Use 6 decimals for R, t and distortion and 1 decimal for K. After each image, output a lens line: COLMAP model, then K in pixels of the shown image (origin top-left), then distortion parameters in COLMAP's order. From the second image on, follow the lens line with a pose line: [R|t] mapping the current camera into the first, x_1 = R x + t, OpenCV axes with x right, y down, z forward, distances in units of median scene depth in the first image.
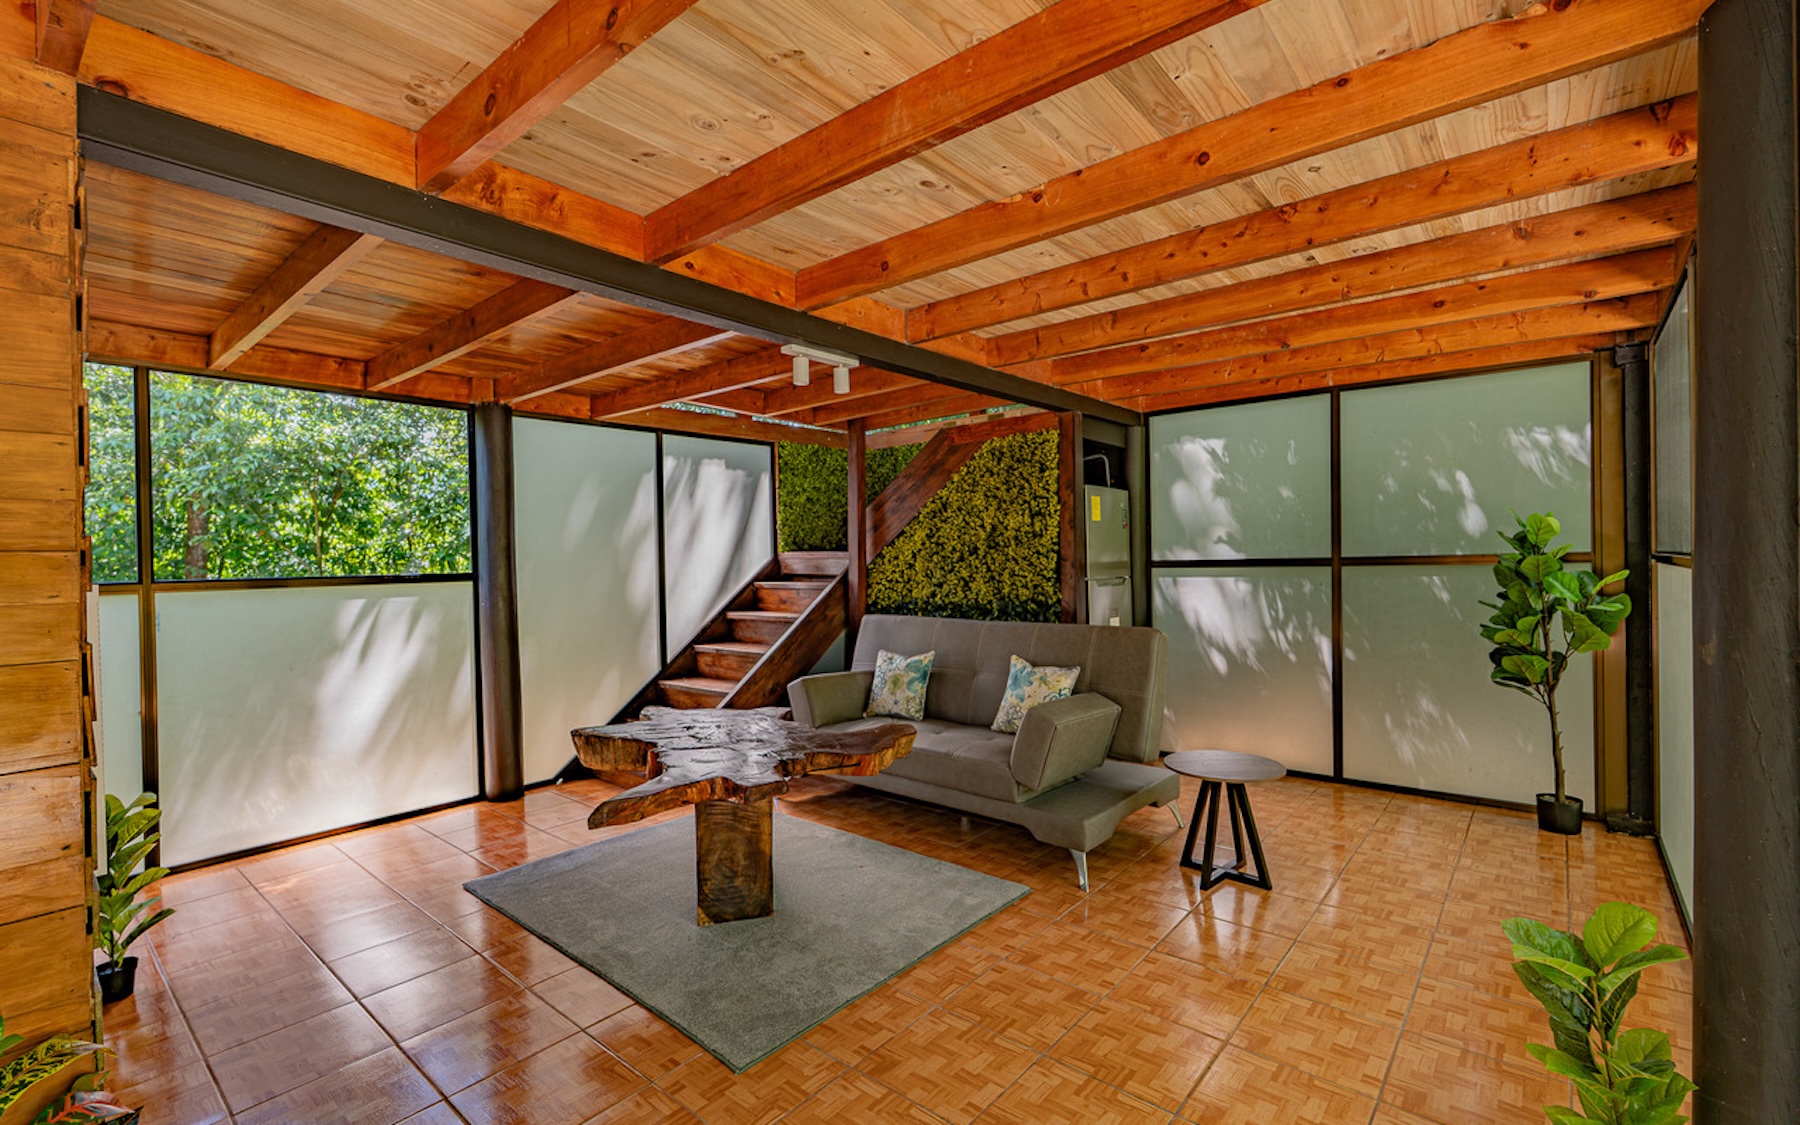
lens RADIAL K [[784.3, 0, 907.7], [0, 784.3, 562.3], [0, 0, 1]] dist [-0.004260, 0.000385]
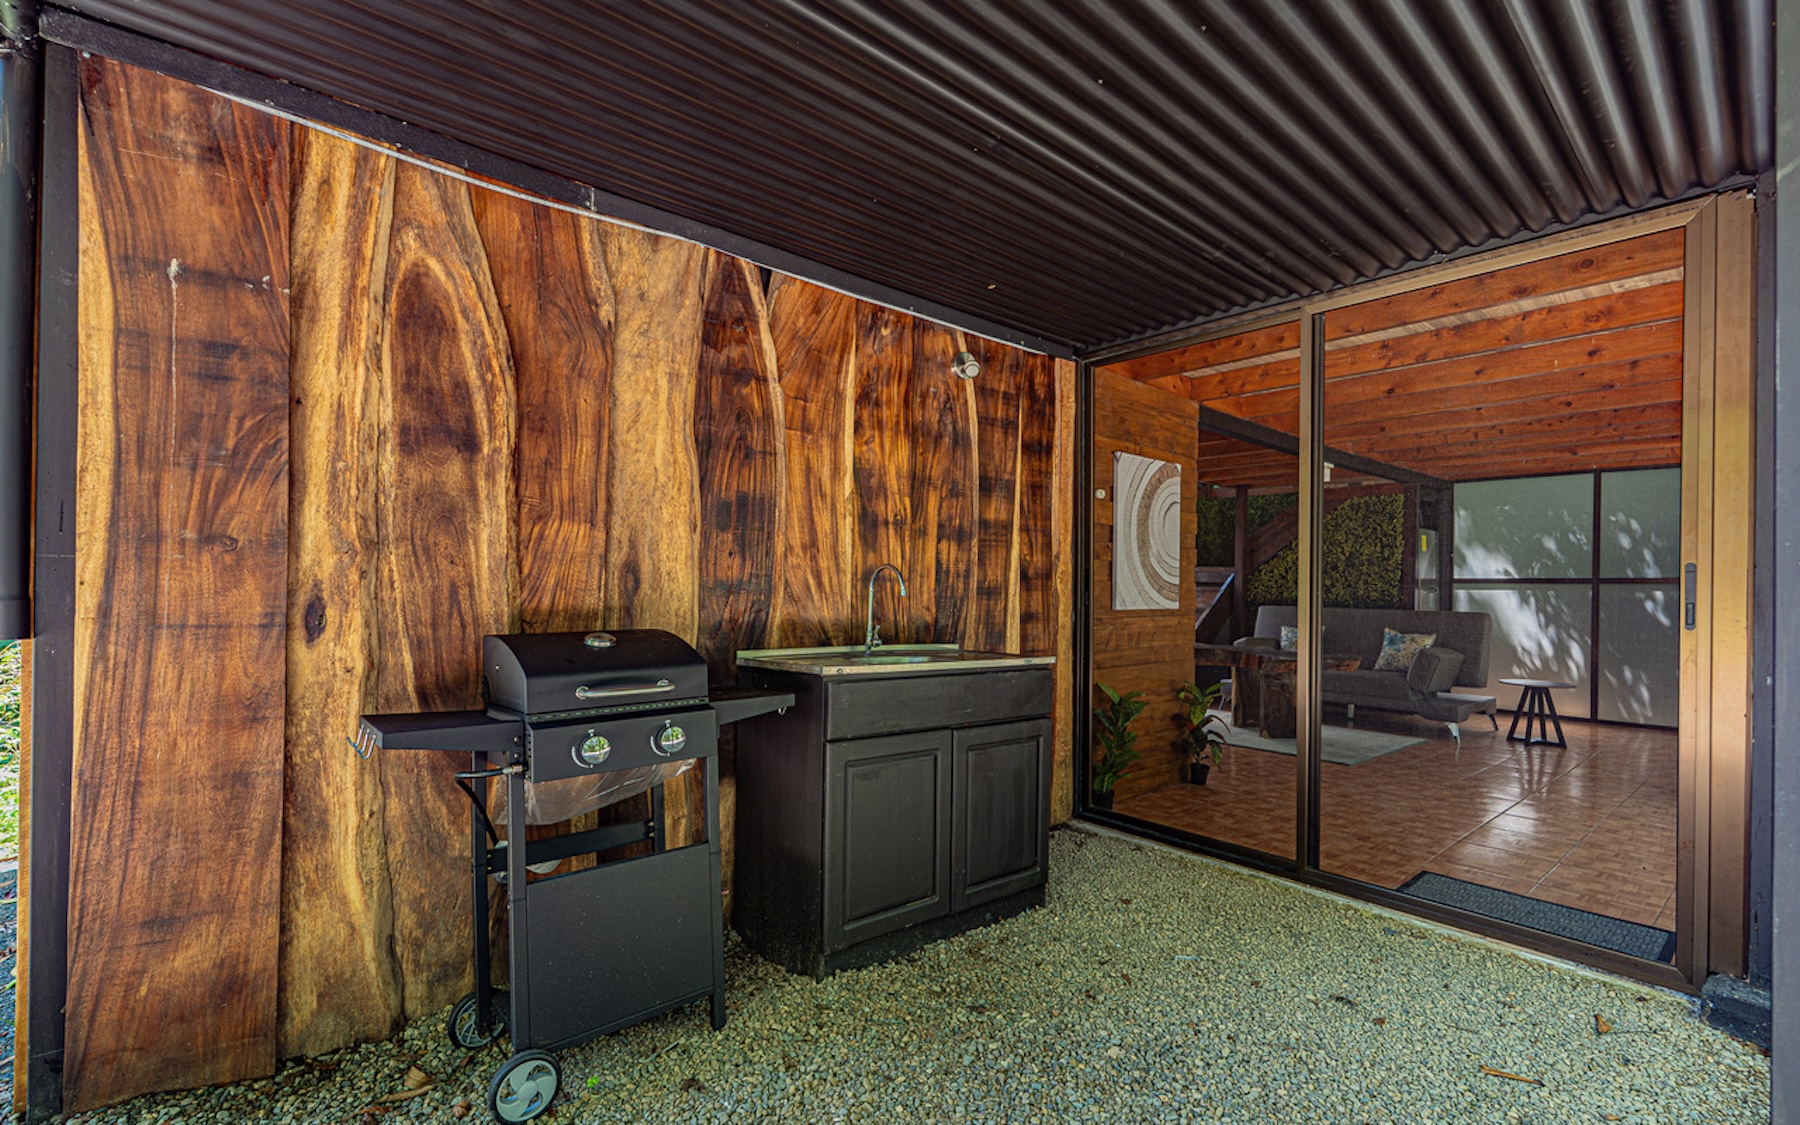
lens RADIAL K [[784.3, 0, 919.3], [0, 784.3, 577.2], [0, 0, 1]] dist [-0.004260, 0.000385]
pose [[0.985899, 0.032468, -0.164161, -0.523743], [-0.035017, 0.999307, -0.012658, 0.057887], [0.163636, 0.018228, 0.986352, -0.754864]]
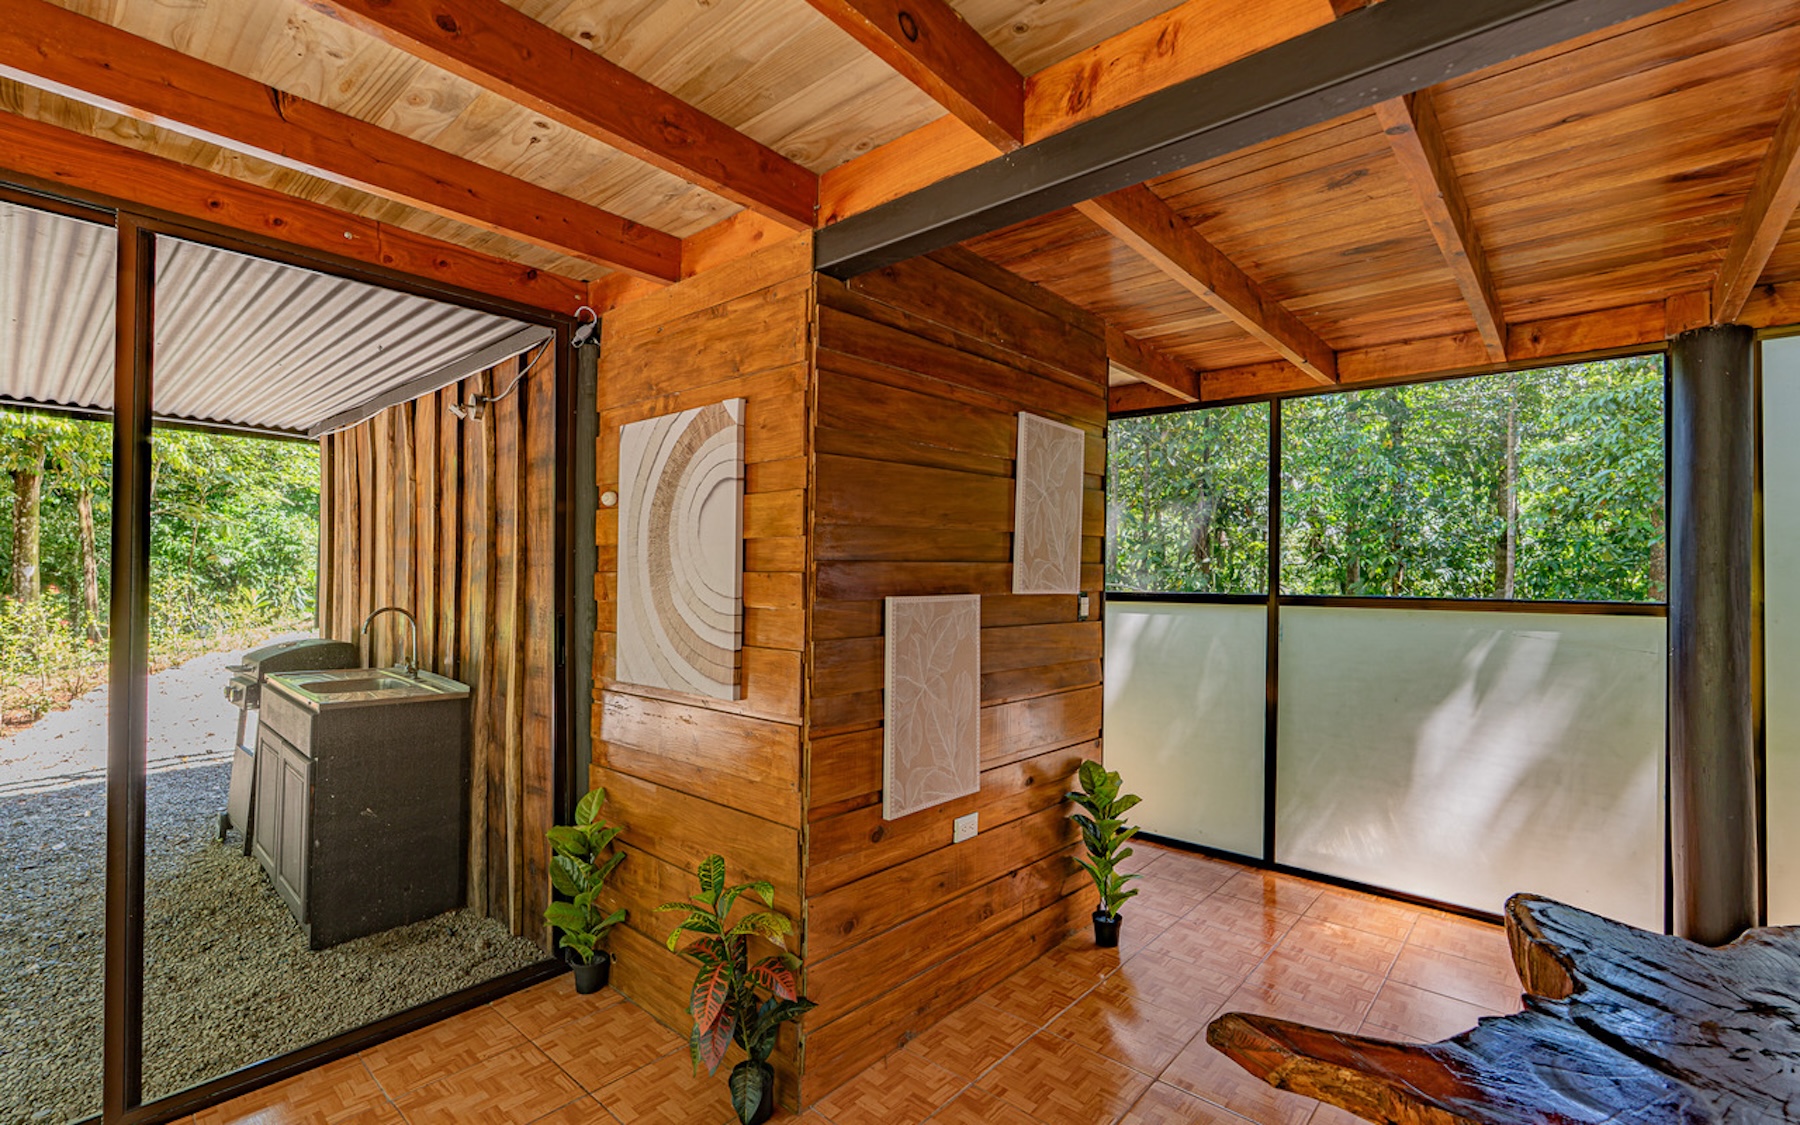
lens RADIAL K [[784.3, 0, 902.7], [0, 784.3, 563.3], [0, 0, 1]] dist [-0.004260, 0.000385]
pose [[-0.033235, 0.003896, -0.999440, 0.100230], [-0.014129, 0.999891, 0.004368, -0.012546], [0.999348, 0.014267, -0.033176, 0.389297]]
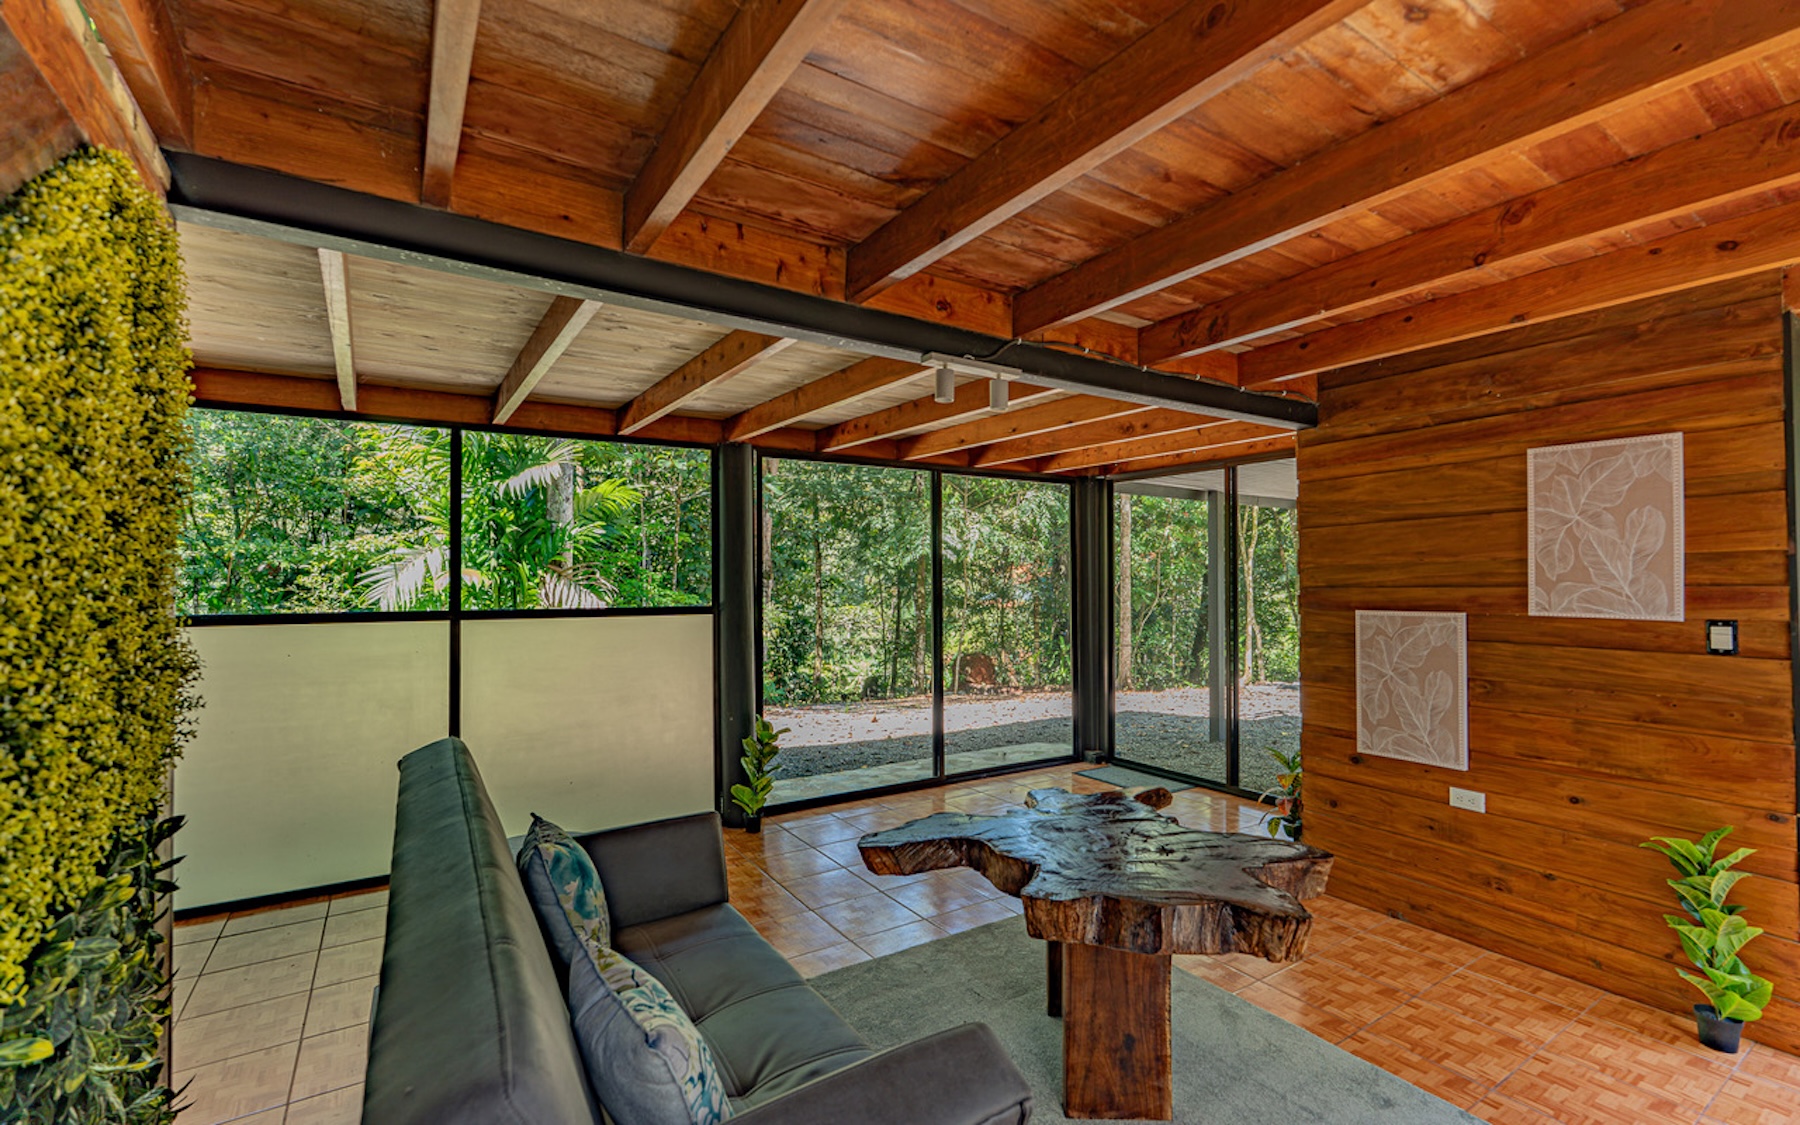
lens RADIAL K [[784.3, 0, 898.5], [0, 784.3, 564.2], [0, 0, 1]] dist [-0.004260, 0.000385]
pose [[-0.952367, 0.027715, 0.303692, -0.188461], [0.021830, 0.999503, -0.022757, -0.026669], [-0.304171, -0.015044, -0.952499, 1.221015]]
